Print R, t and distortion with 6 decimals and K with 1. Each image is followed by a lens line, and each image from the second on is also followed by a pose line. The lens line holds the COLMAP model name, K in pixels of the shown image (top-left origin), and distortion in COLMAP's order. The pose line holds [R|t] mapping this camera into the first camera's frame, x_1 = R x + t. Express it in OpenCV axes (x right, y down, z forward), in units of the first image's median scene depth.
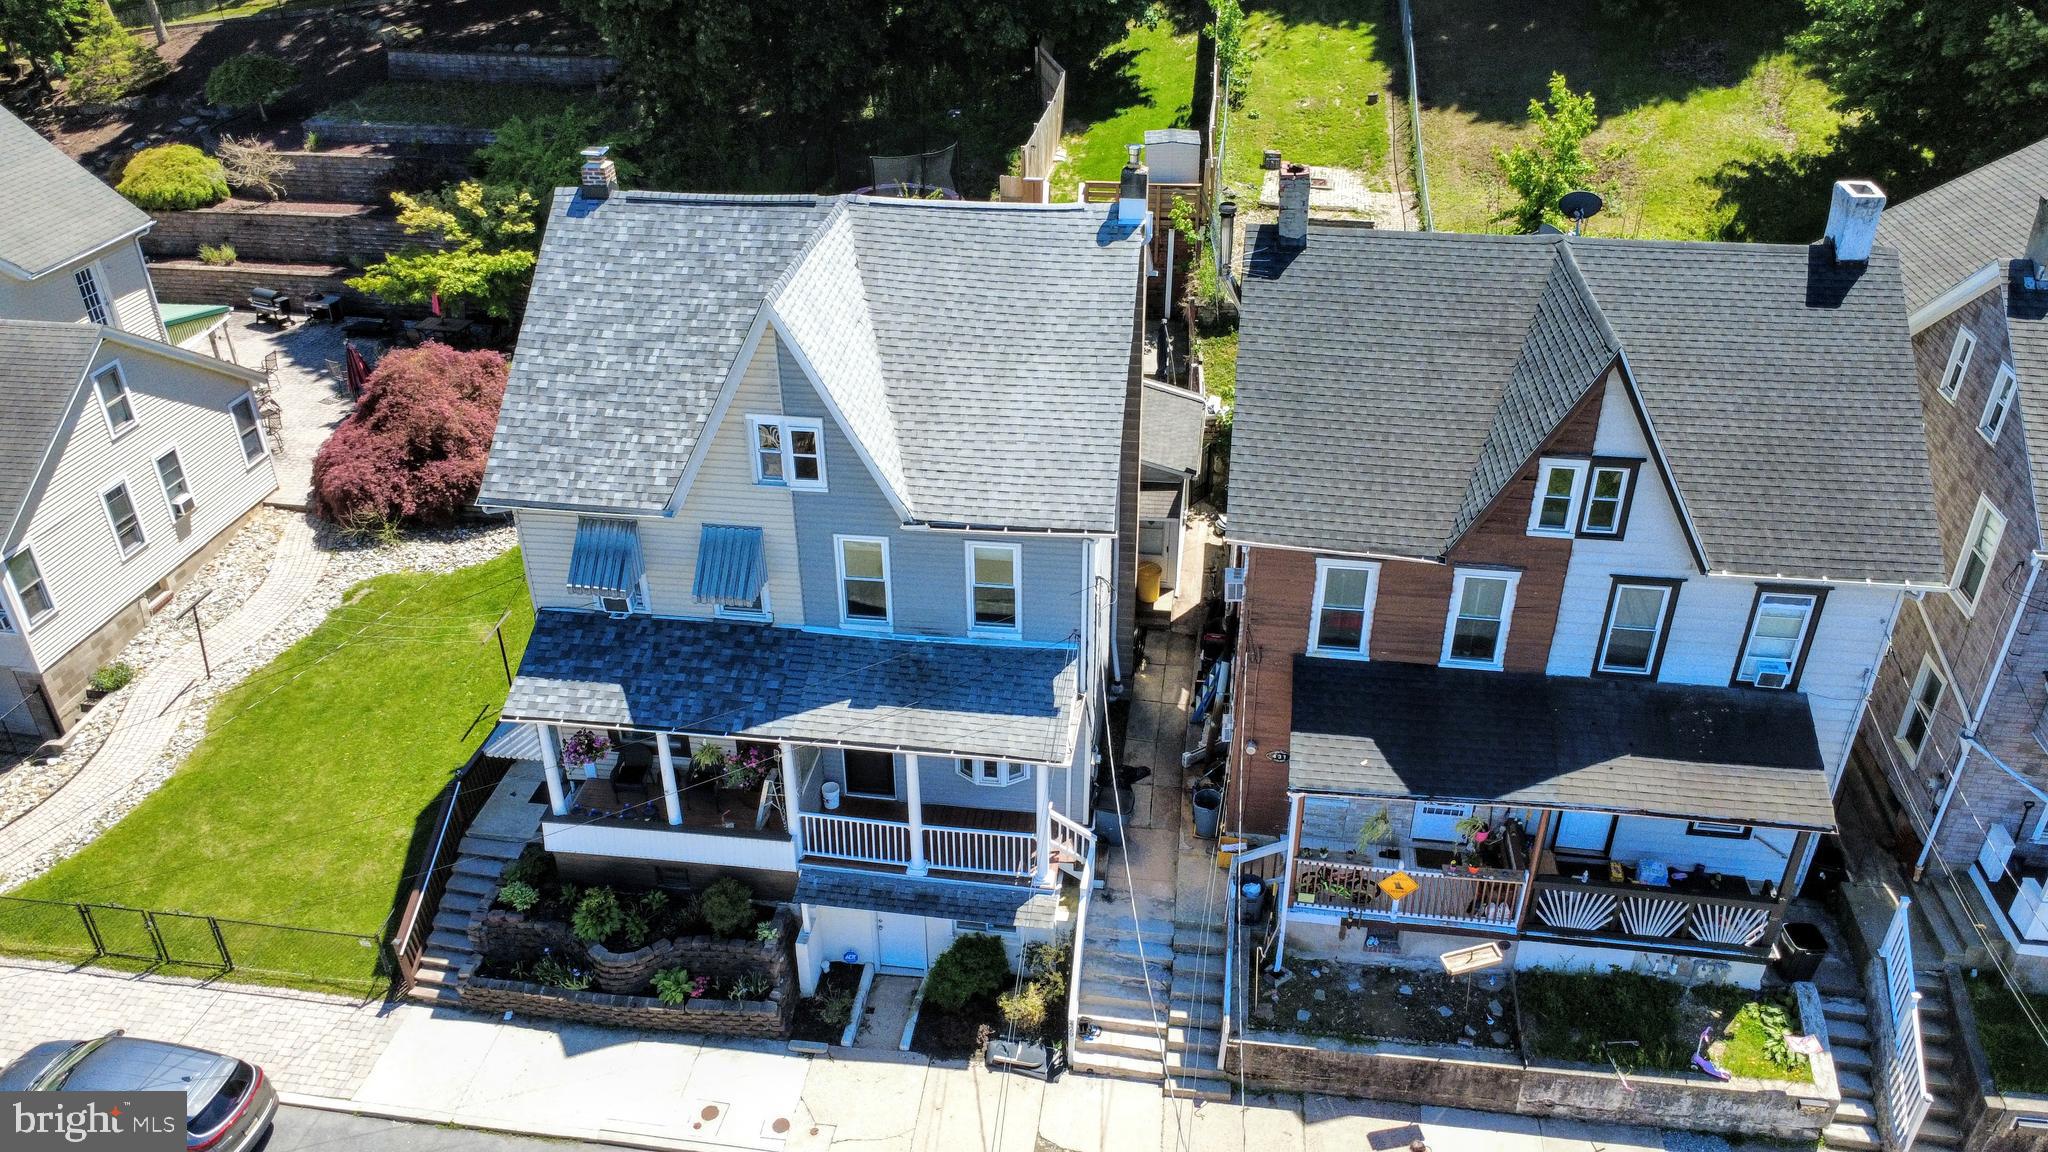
lens RADIAL K [[1480.0, 0, 1029.3], [0, 1480.0, 571.7], [0, 0, 1]] dist [-0.010049, 0.015372]
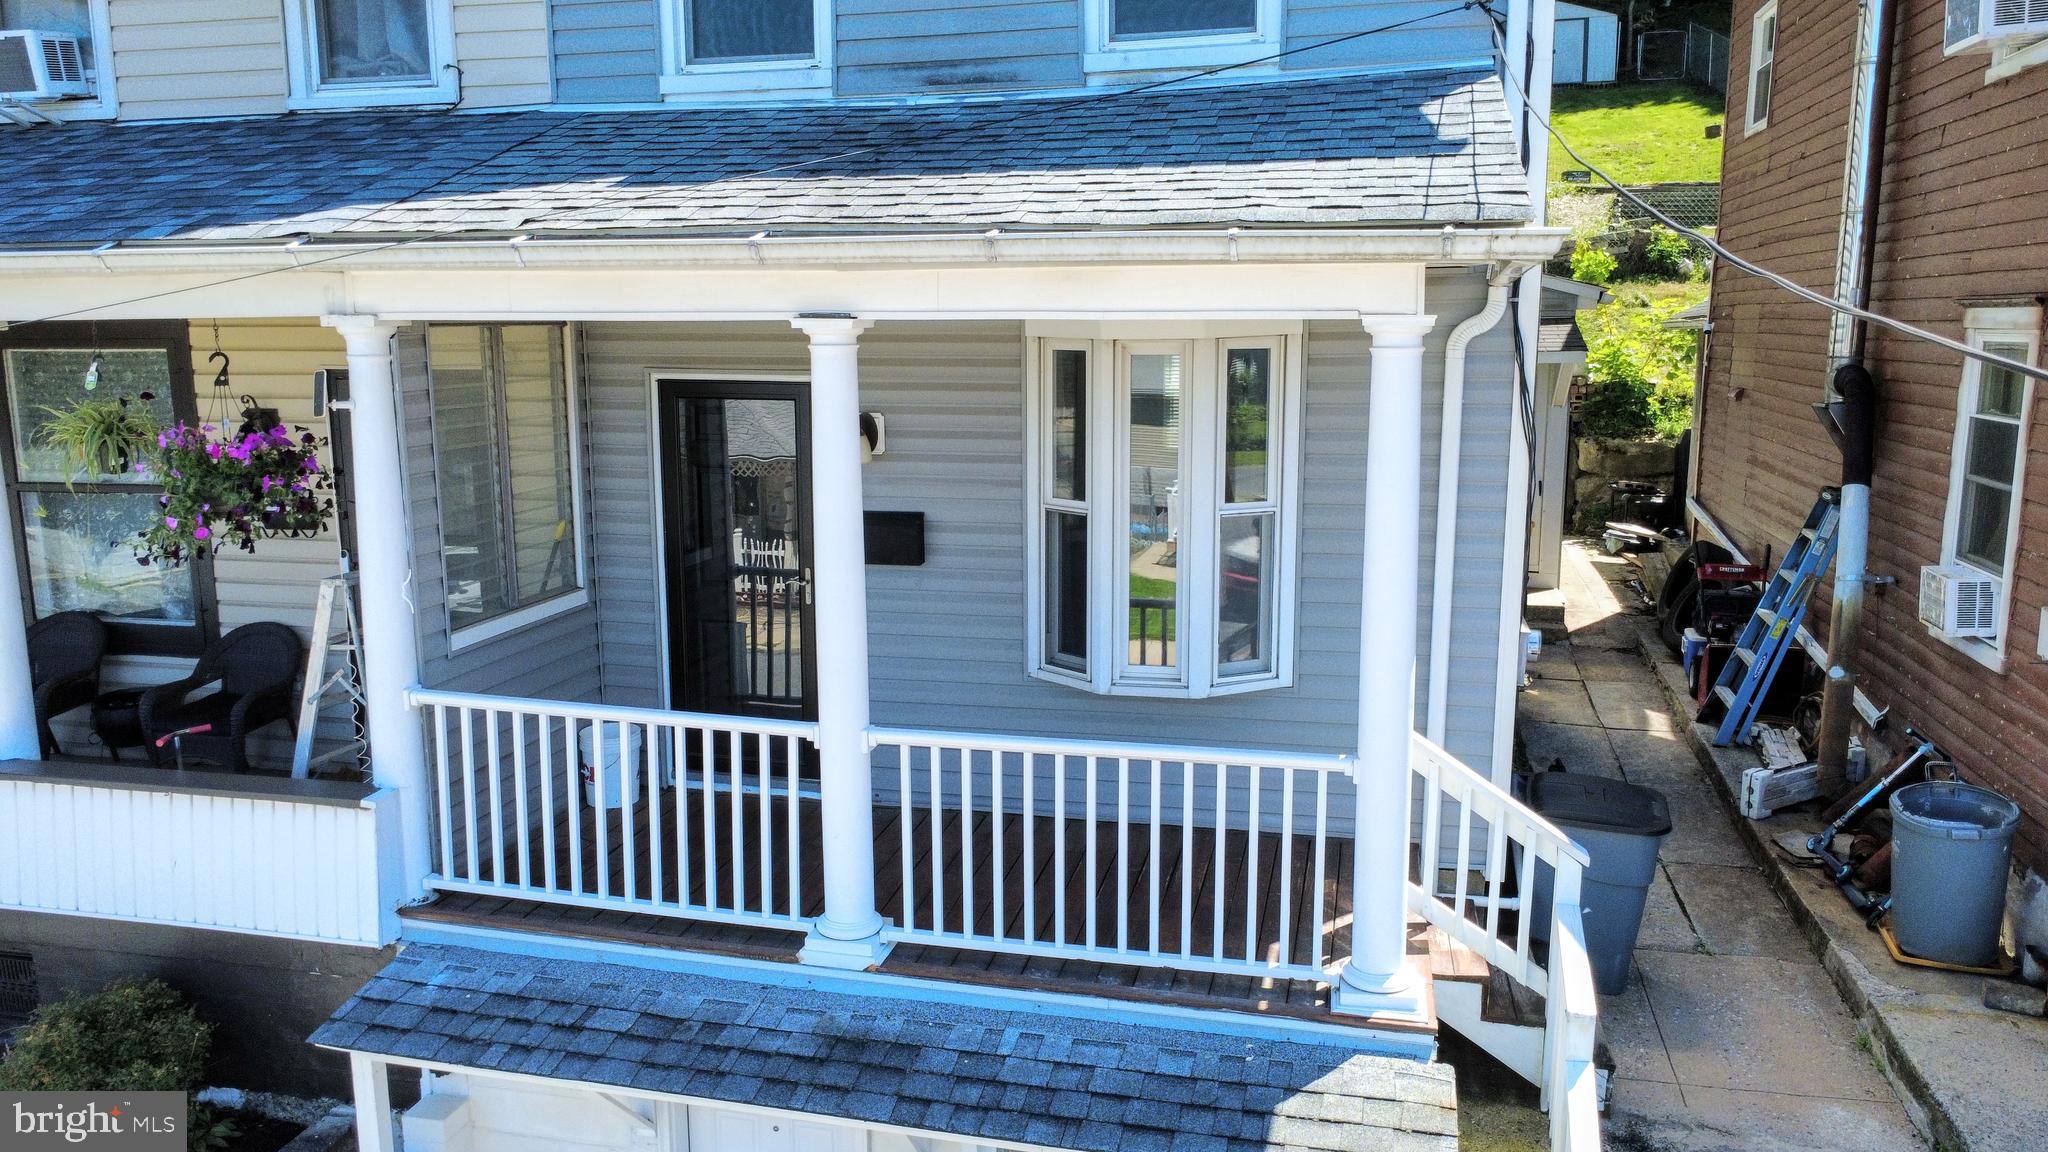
lens RADIAL K [[1480.0, 0, 1022.1], [0, 1480.0, 576.6], [0, 0, 1]] dist [-0.010049, 0.015372]
pose [[0.994940, 0.015898, -0.099205, -0.024197], [-0.050314, 0.933509, -0.355005, 0.234901], [0.086965, 0.358200, 0.929586, 0.772221]]
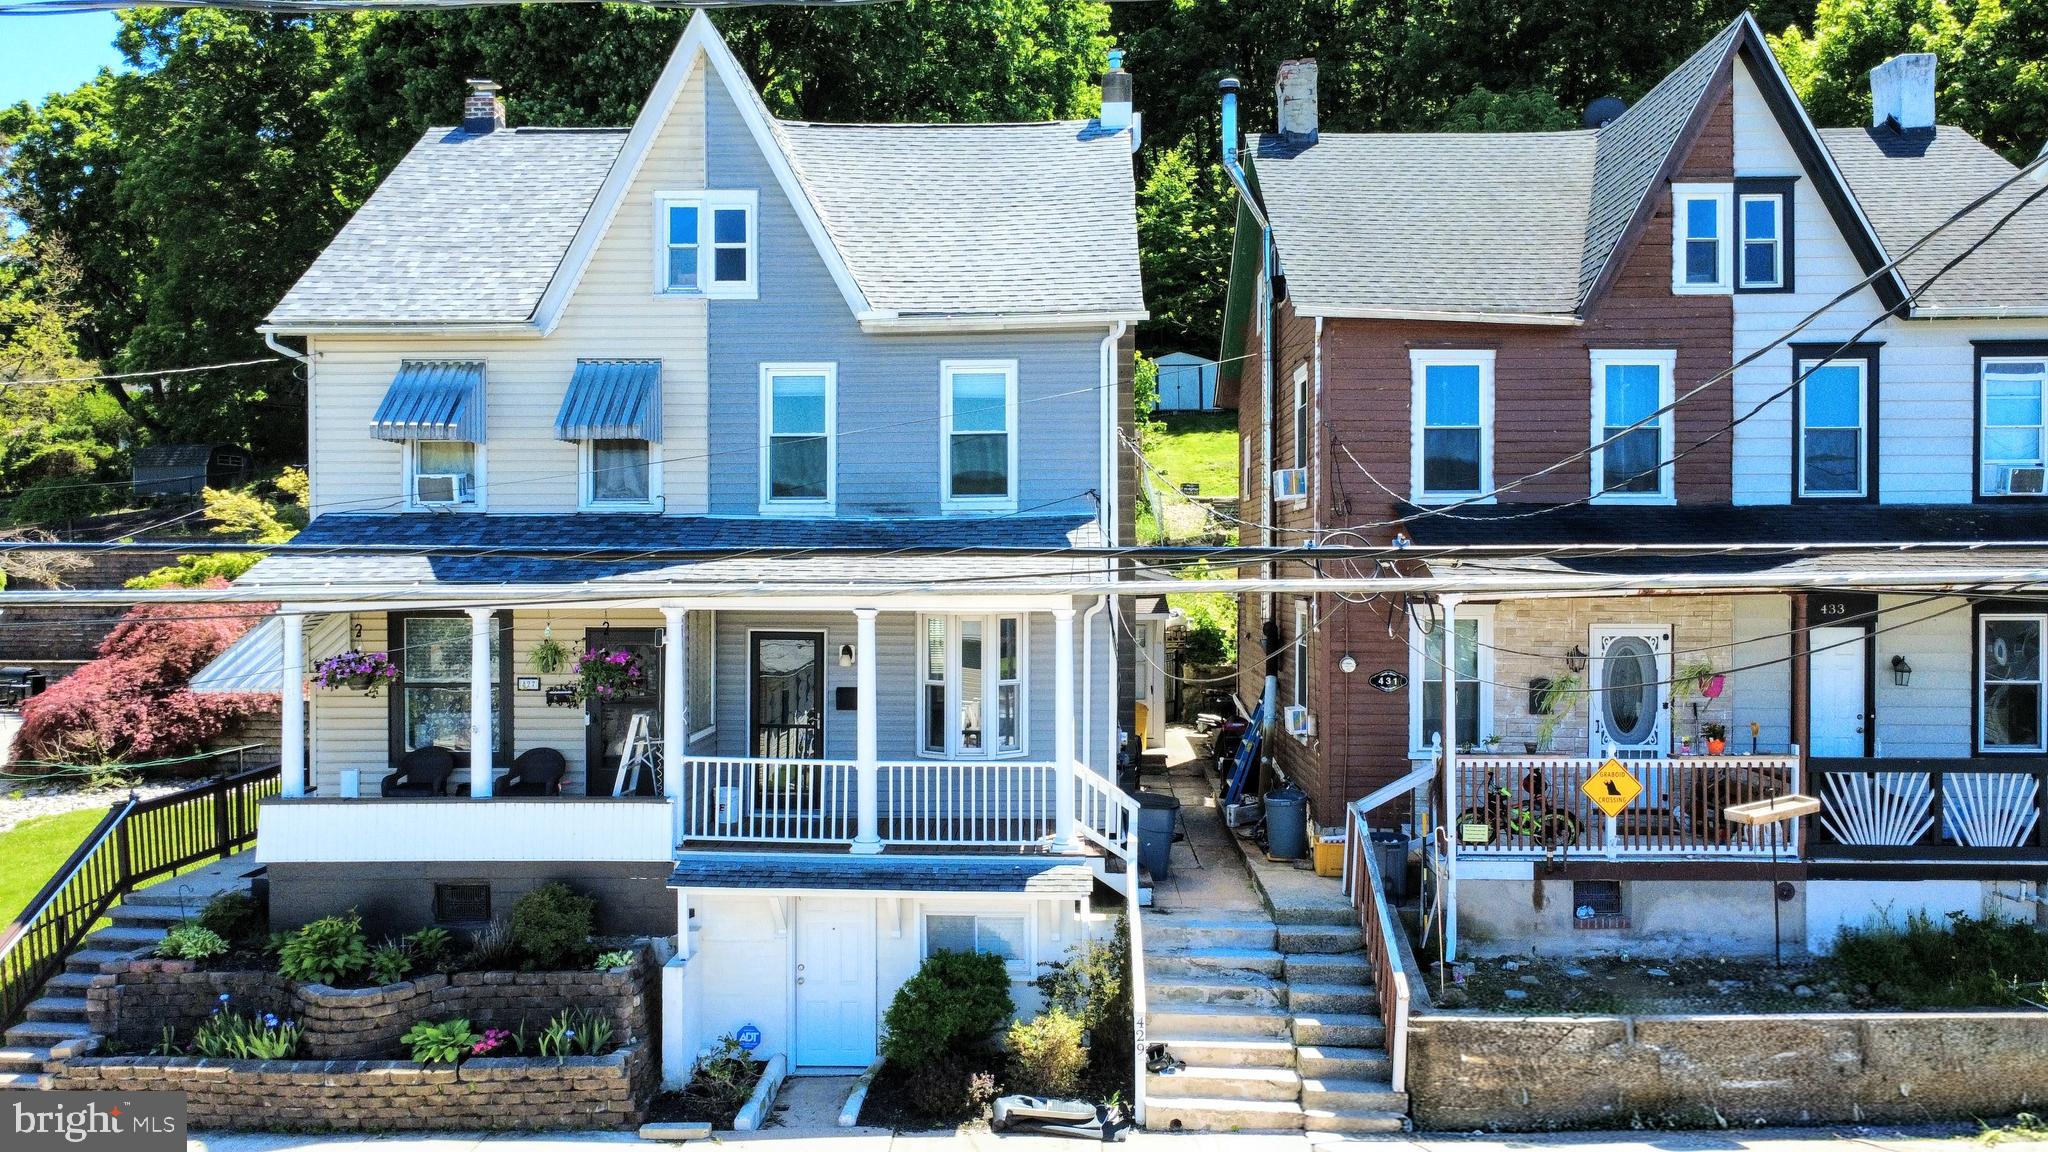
lens RADIAL K [[1480.0, 0, 1026.0], [0, 1480.0, 586.1], [0, 0, 1]] dist [-0.010049, 0.015372]
pose [[0.994026, 0.001928, 0.109124, -0.079139], [0.053078, 0.865105, -0.498775, 0.434729], [-0.095365, 0.501587, 0.859835, 0.400570]]
